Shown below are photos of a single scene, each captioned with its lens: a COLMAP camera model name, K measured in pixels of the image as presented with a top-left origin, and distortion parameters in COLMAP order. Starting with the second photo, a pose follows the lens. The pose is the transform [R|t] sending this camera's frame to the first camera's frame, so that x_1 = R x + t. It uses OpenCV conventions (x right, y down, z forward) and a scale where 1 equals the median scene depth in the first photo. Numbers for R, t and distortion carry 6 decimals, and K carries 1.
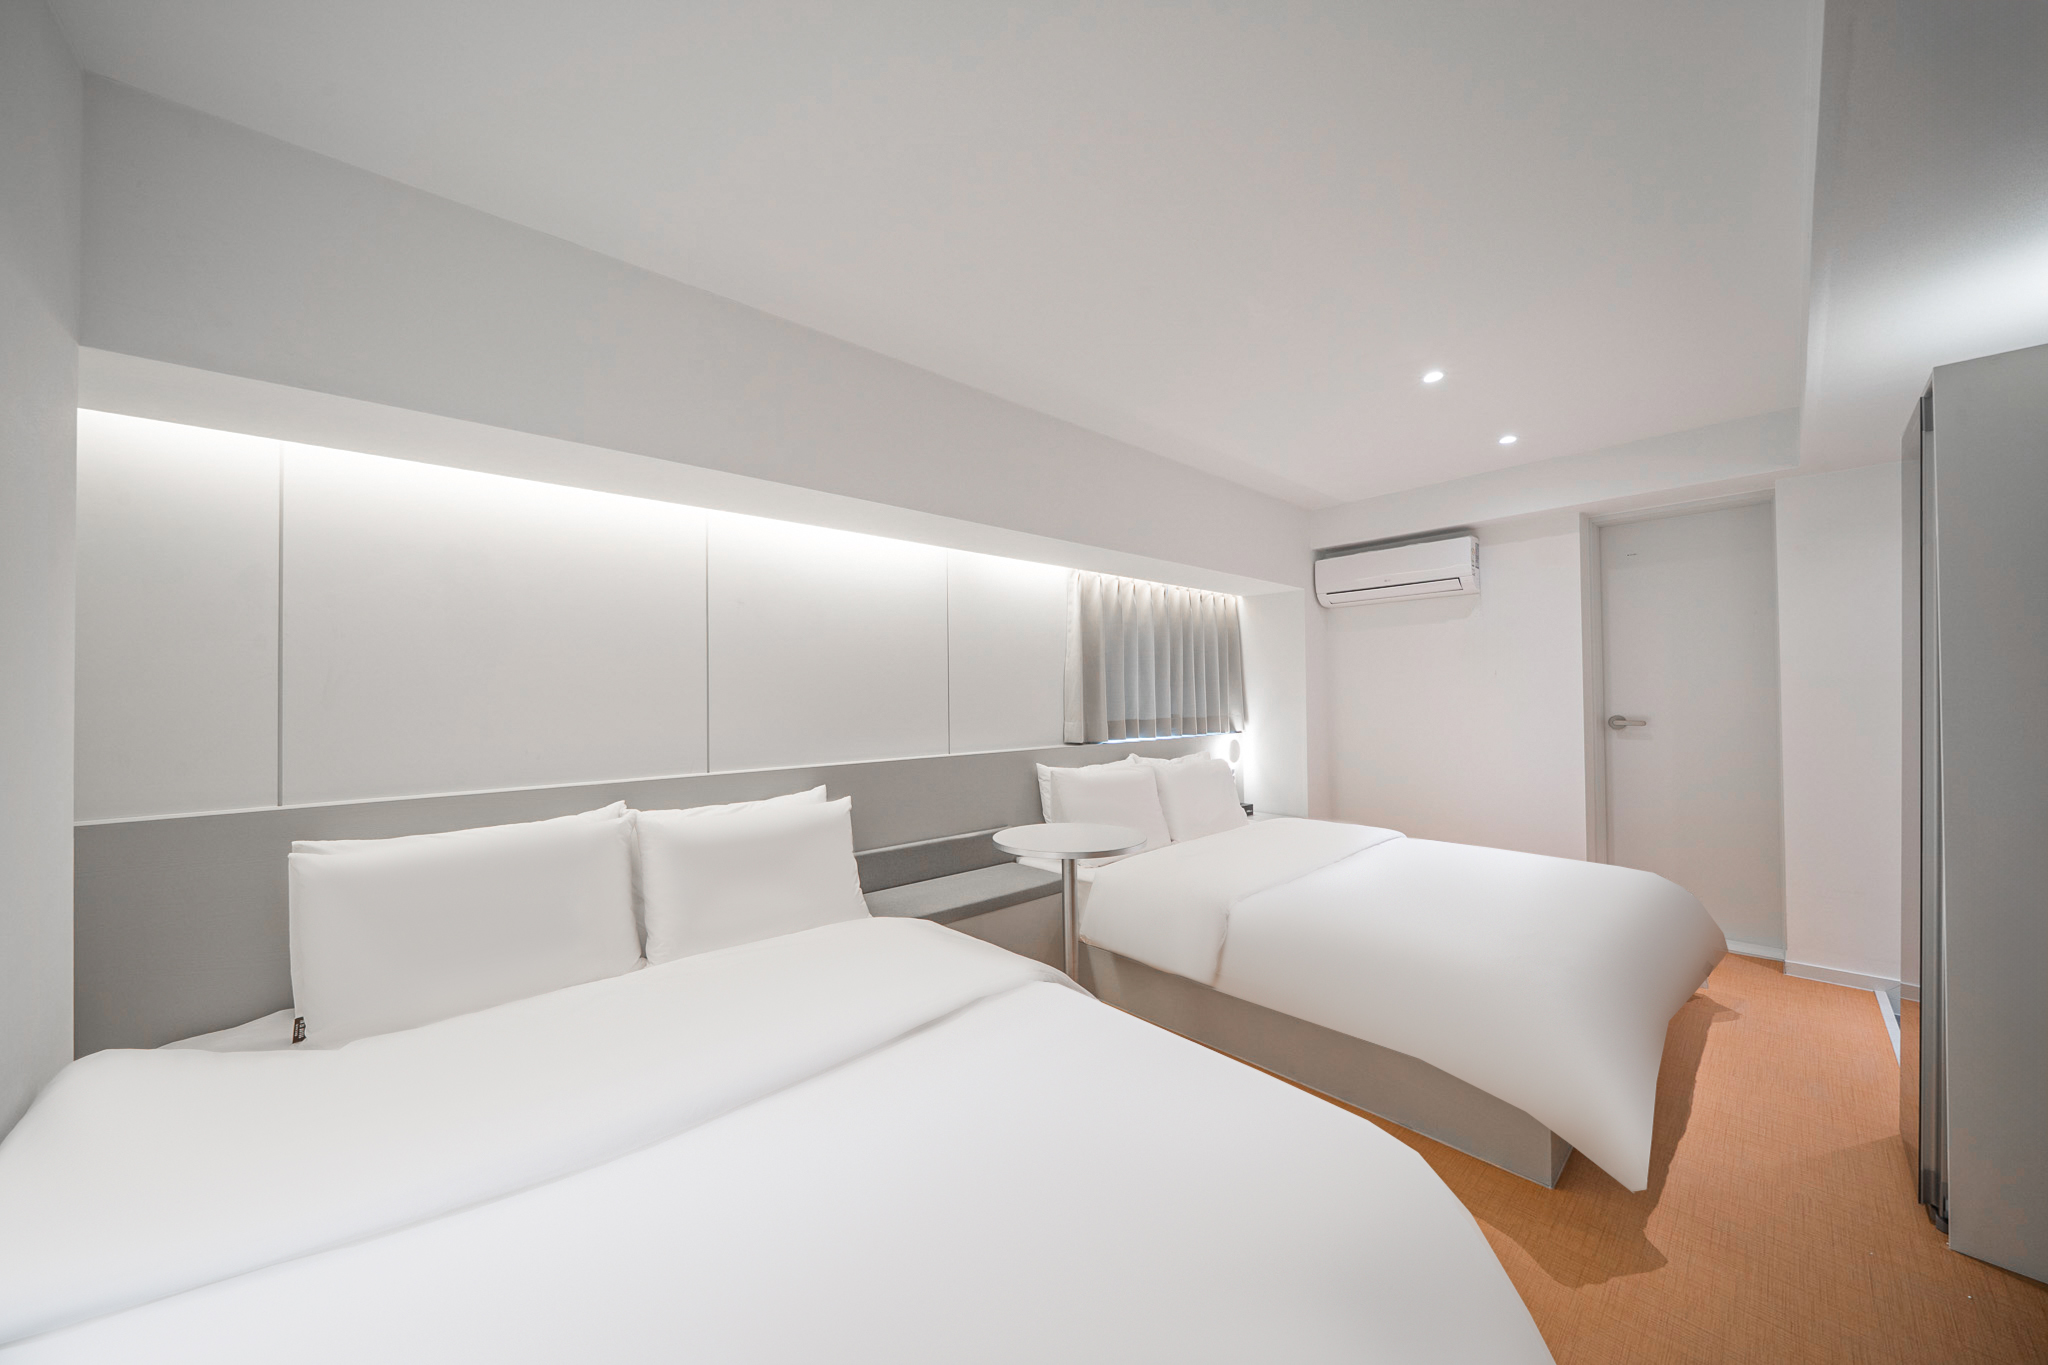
lens RADIAL K [[697.8, 0, 1014.4], [0, 697.8, 694.3], [0, 0, 1]] dist [0.000084, 0.000019]
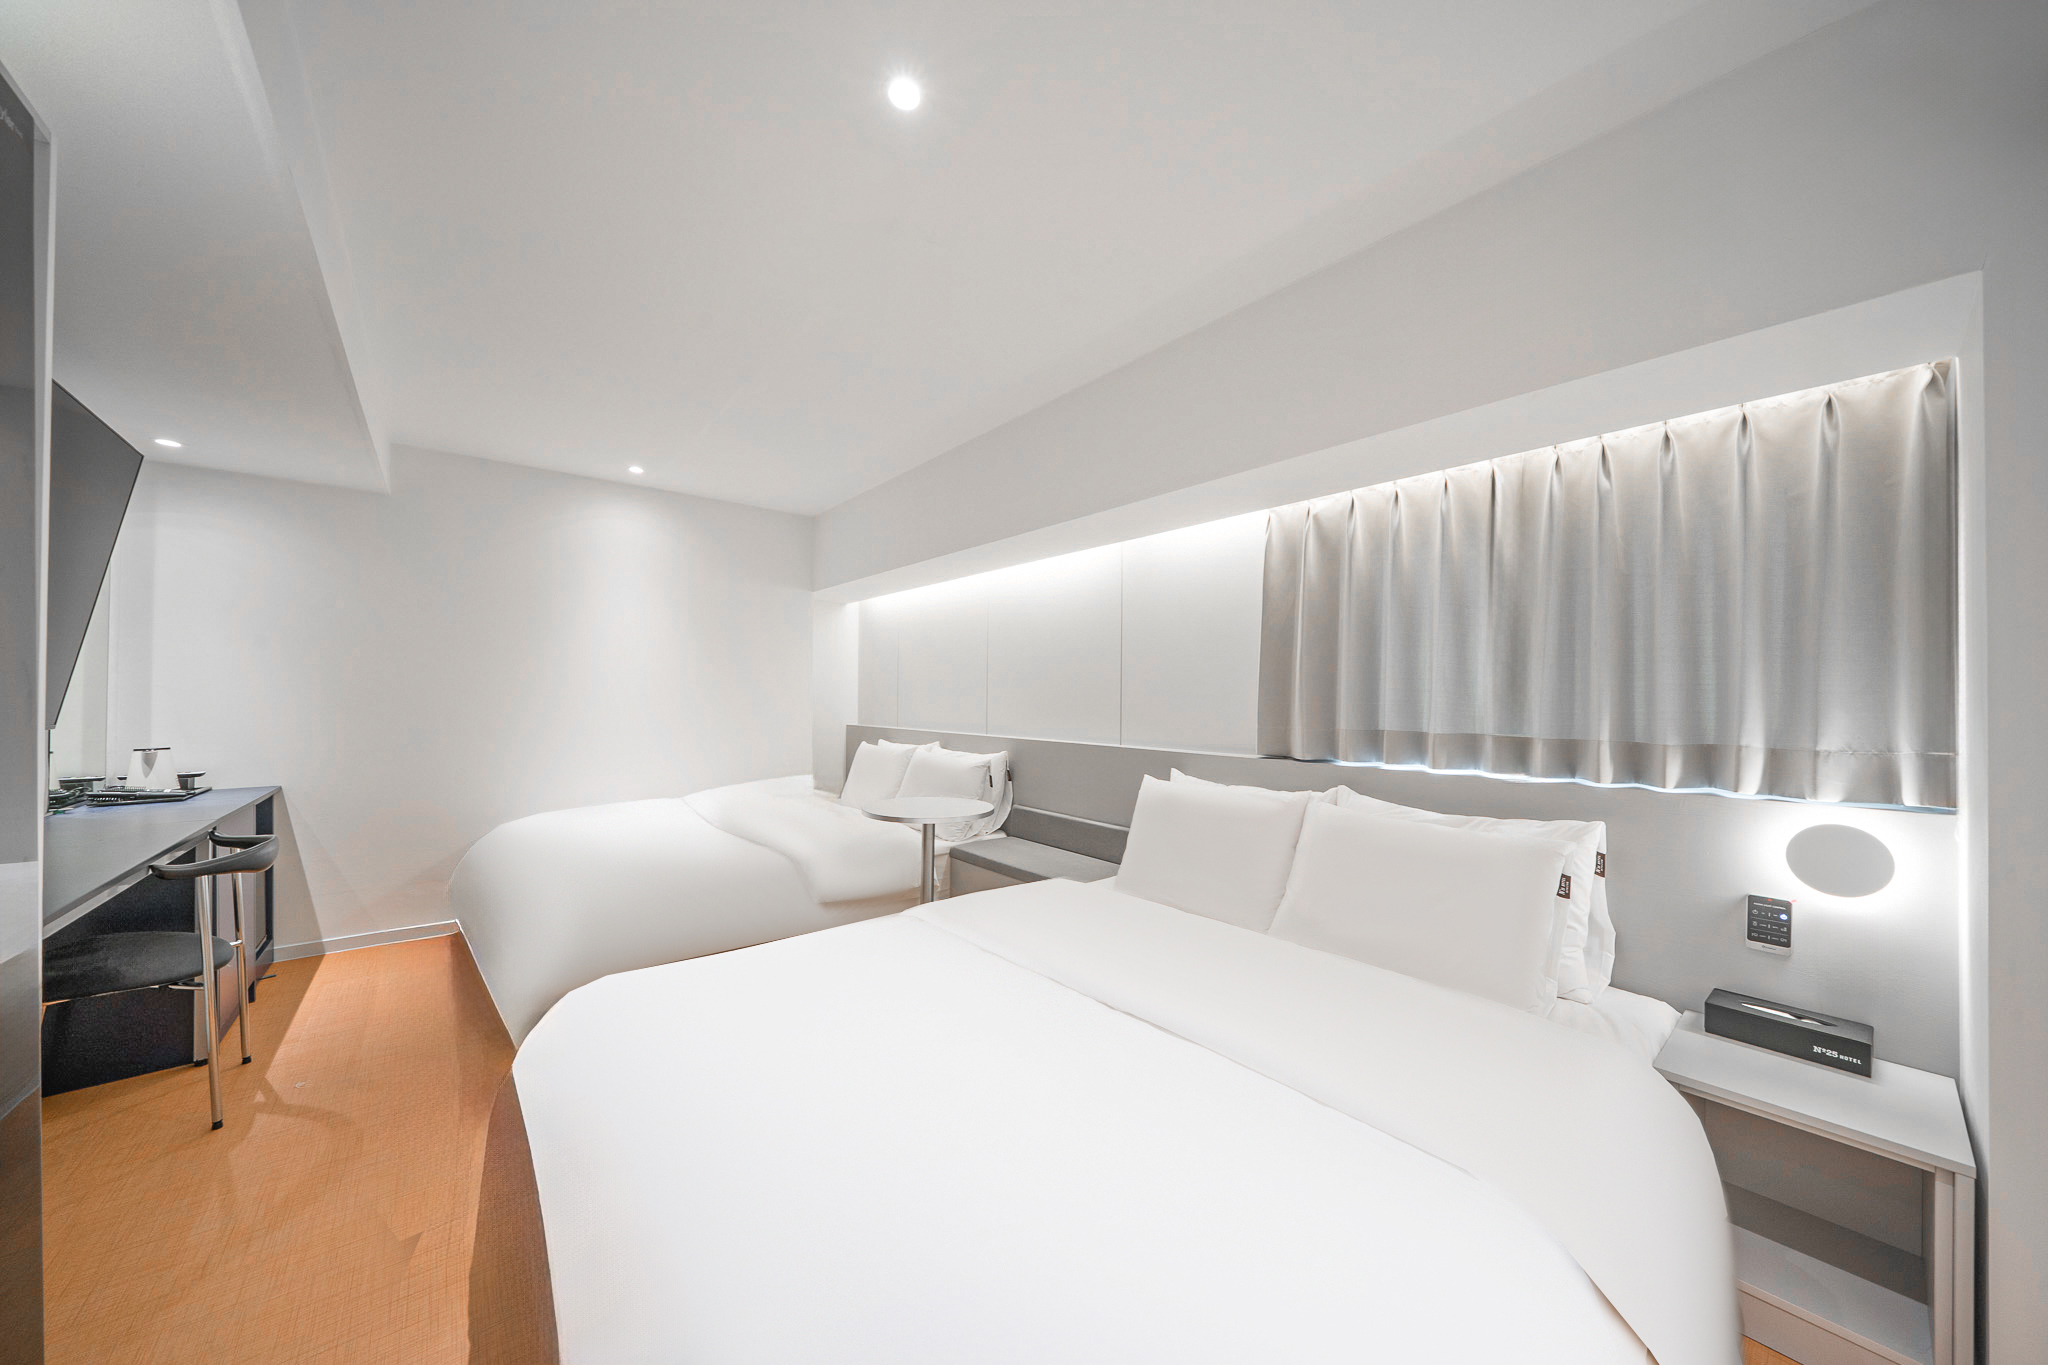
lens RADIAL K [[697.8, 0, 1014.4], [0, 697.8, 694.3], [0, 0, 1]] dist [0.000084, 0.000019]
pose [[-0.053305, 0.006063, -0.998560, 0.771031], [-0.002383, 0.999978, 0.006199, 0.004518], [0.998575, 0.002710, -0.053290, 0.738727]]
